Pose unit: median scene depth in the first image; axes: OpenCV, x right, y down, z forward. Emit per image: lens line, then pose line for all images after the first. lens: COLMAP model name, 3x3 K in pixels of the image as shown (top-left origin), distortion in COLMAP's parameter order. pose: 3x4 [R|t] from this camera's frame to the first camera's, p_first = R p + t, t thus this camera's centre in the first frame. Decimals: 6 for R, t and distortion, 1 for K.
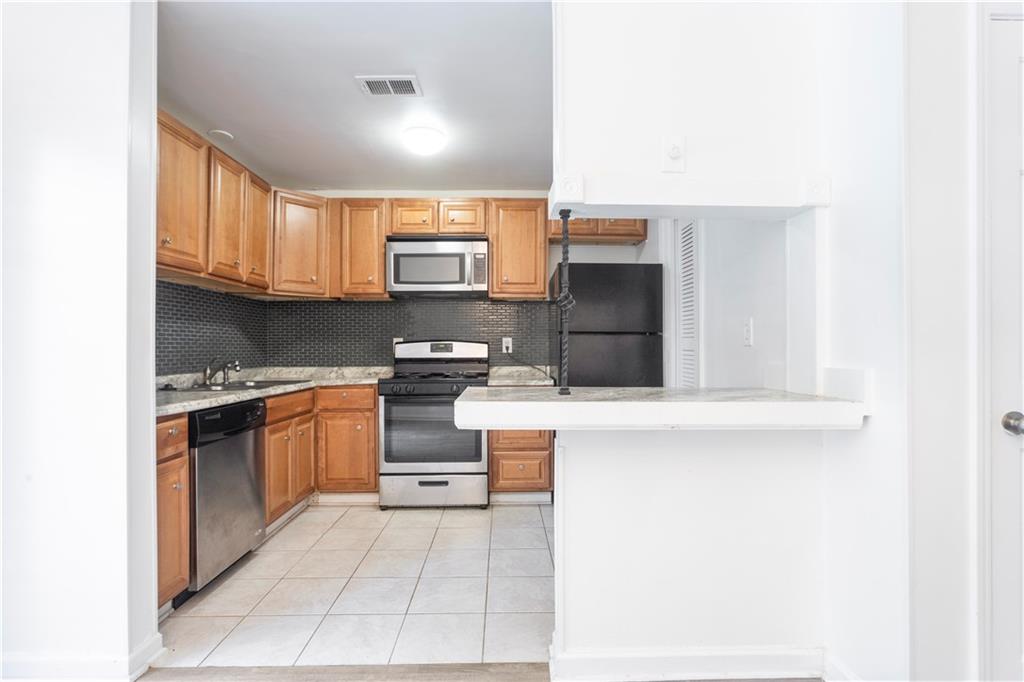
lens RADIAL K [[499.5, 0, 511.4], [0, 499.5, 350.8], [0, 0, 1]] dist [-0.010708, 0.003666]
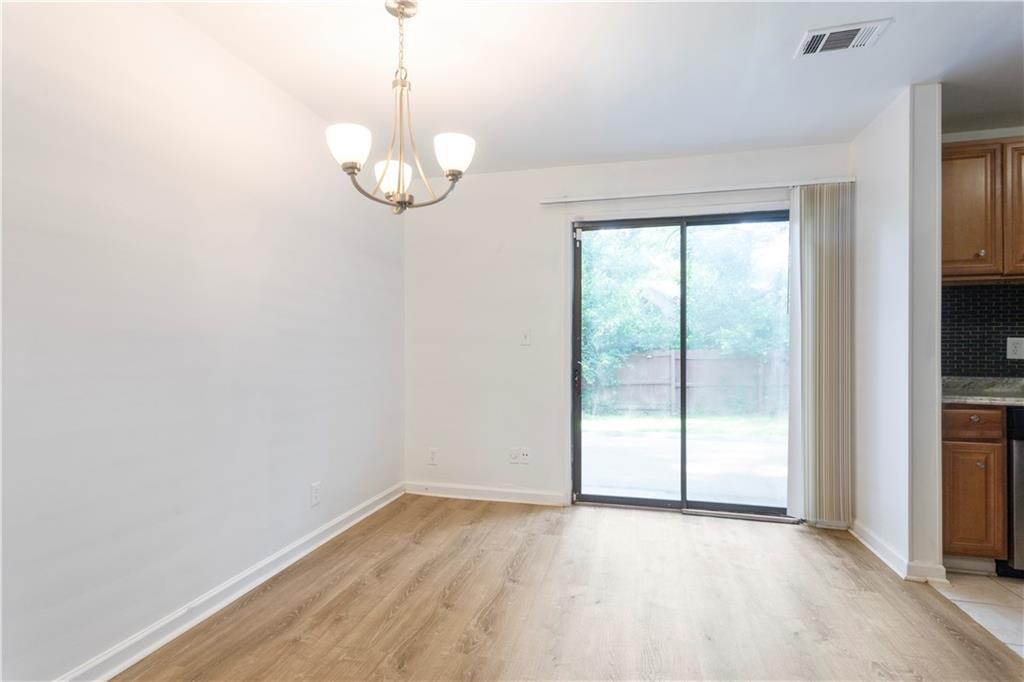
lens RADIAL K [[484.7, 0, 516.3], [0, 484.7, 341.4], [0, 0, 1]] dist [0.007258, 0.000415]
pose [[-0.263650, -0.014979, -0.964502, 0.864212], [-0.000687, 0.999882, -0.015340, -0.010459], [0.964618, -0.003381, -0.263630, 0.249310]]
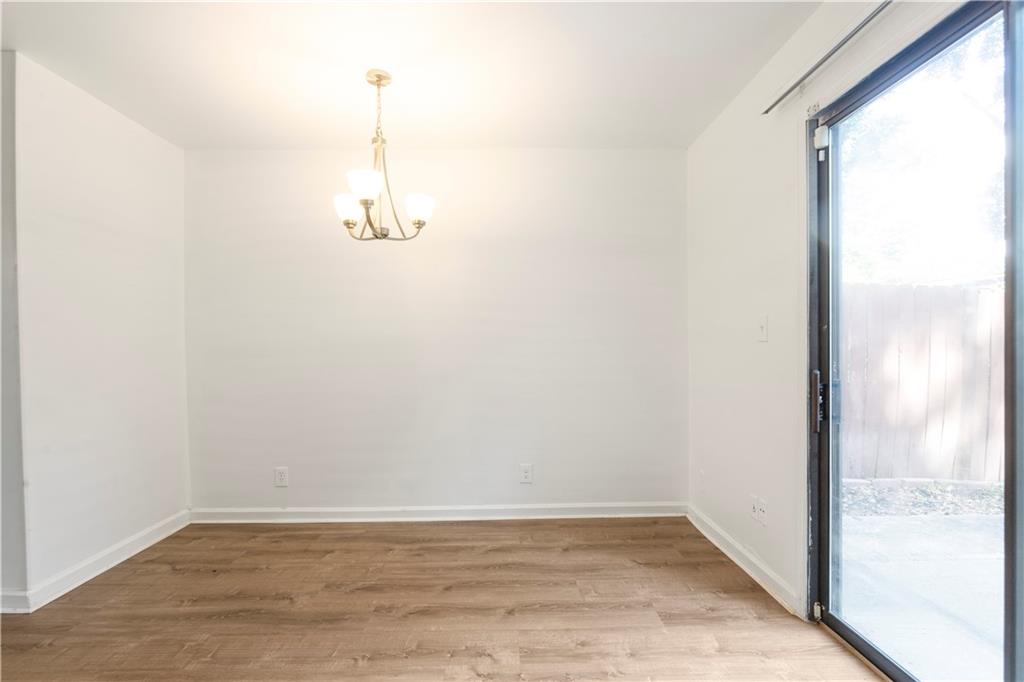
lens RADIAL K [[499.5, 0, 517.0], [0, 499.5, 349.7], [0, 0, 1]] dist [-0.010708, 0.003666]
pose [[-0.999939, 0.007499, -0.008113, -0.404146], [0.007498, 0.999972, 0.000106, -0.009060], [0.008113, 0.000045, -0.999967, 1.072159]]
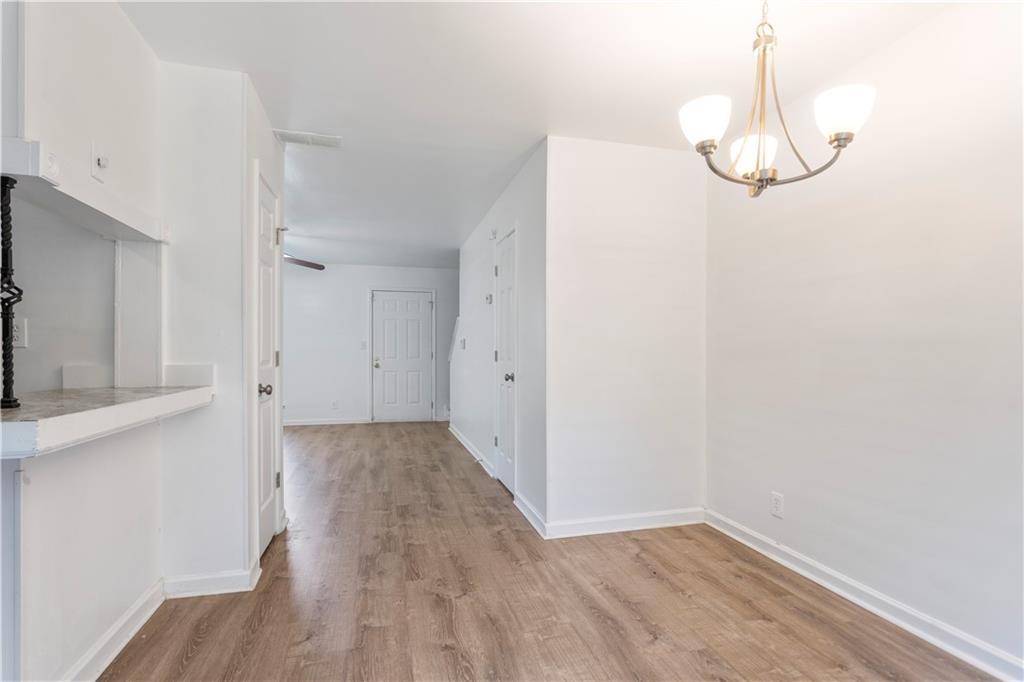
lens RADIAL K [[499.5, 0, 513.7], [0, 499.5, 350.3], [0, 0, 1]] dist [-0.010708, 0.003666]
pose [[-0.247047, -0.001165, 0.969003, -0.808869], [-0.005886, 0.999983, -0.000298, -0.011384], [-0.968986, -0.005777, -0.247050, 0.395491]]
